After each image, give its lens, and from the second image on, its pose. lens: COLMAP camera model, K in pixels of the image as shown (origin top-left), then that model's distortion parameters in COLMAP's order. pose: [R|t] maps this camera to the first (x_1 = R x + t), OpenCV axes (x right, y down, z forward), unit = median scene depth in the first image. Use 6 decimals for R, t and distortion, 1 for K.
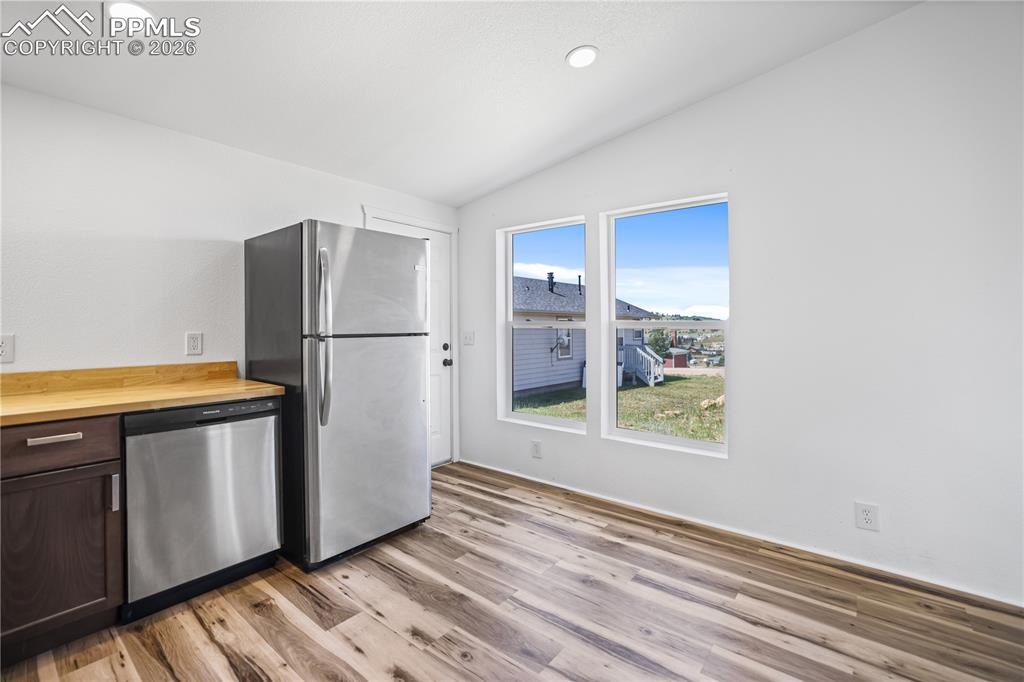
lens RADIAL K [[447.6, 0, 502.0], [0, 447.6, 335.8], [0, 0, 1]] dist [-0.010418, 0.000882]
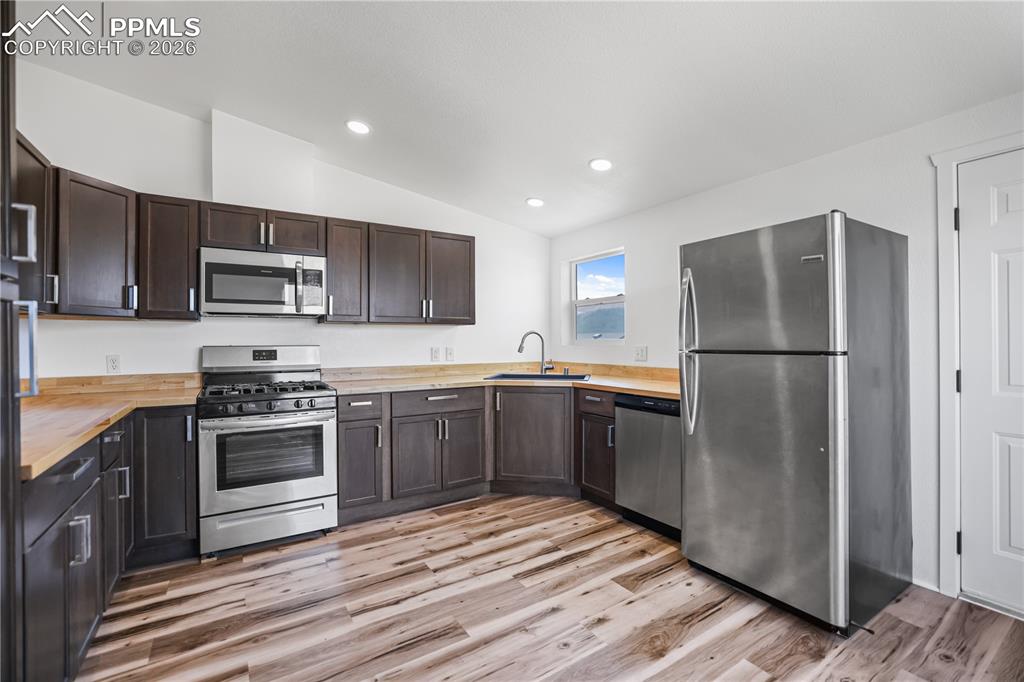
lens RADIAL K [[447.6, 0, 501.4], [0, 447.6, 343.5], [0, 0, 1]] dist [-0.010418, 0.000882]
pose [[-0.313738, 0.003148, -0.949504, 0.872158], [-0.008631, 0.999944, 0.006167, -0.020686], [0.949470, 0.010130, -0.313693, 1.037916]]
